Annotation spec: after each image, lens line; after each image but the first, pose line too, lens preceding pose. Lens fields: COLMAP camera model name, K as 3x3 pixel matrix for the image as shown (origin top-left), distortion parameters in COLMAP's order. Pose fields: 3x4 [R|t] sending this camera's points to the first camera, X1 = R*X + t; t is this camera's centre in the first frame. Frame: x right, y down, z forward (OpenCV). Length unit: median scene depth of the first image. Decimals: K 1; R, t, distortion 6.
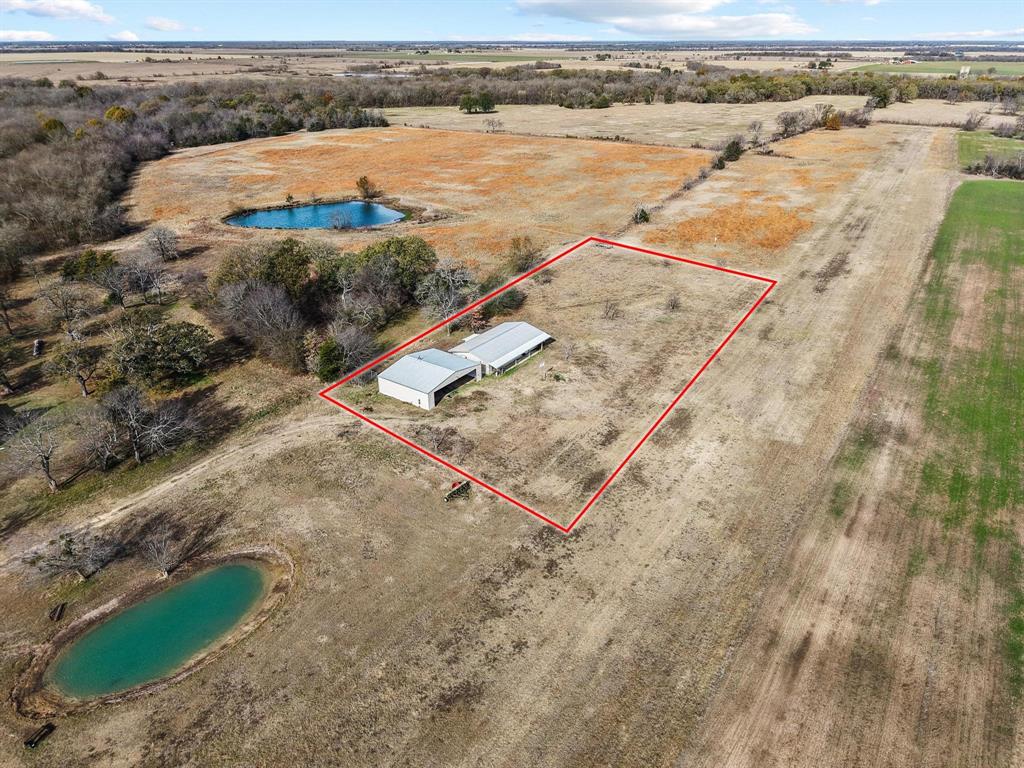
lens RADIAL K [[685.4, 0, 512.0], [0, 685.4, 384.0], [0, 0, 1]] dist [0.013806, -0.011403]
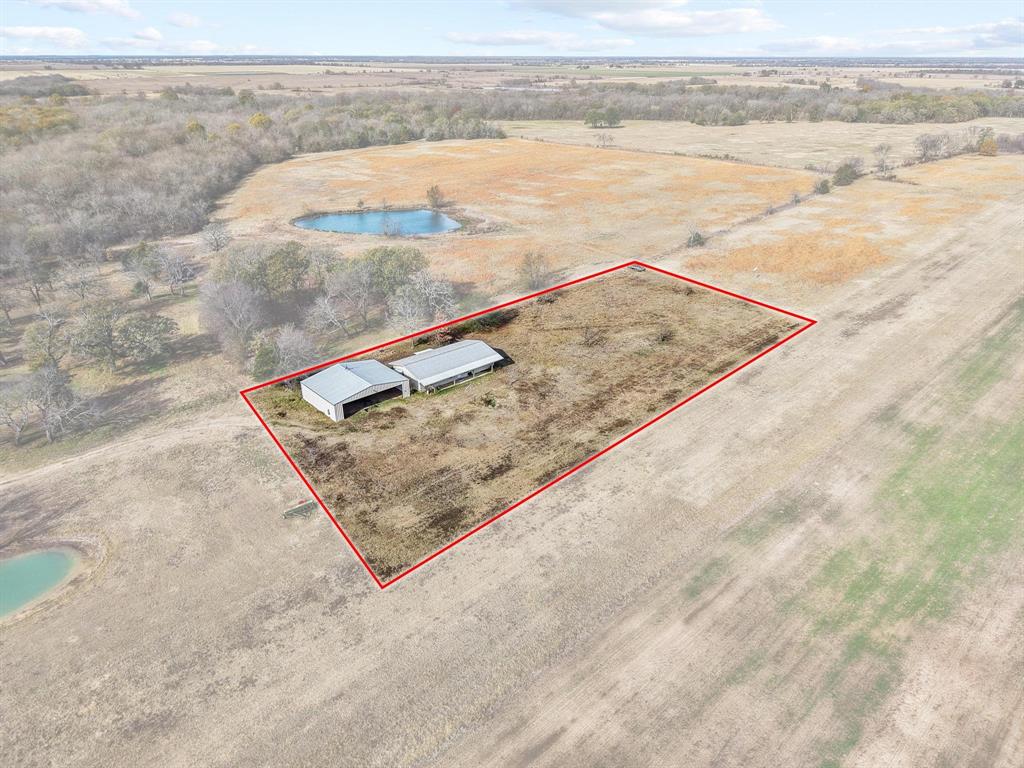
lens RADIAL K [[685.4, 0, 512.0], [0, 685.4, 384.0], [0, 0, 1]] dist [0.013806, -0.011403]
pose [[0.975289, 0.098229, -0.197897, 0.141103], [-0.101775, 0.994777, -0.007802, -0.015264], [0.196097, 0.027750, 0.980192, 0.037705]]
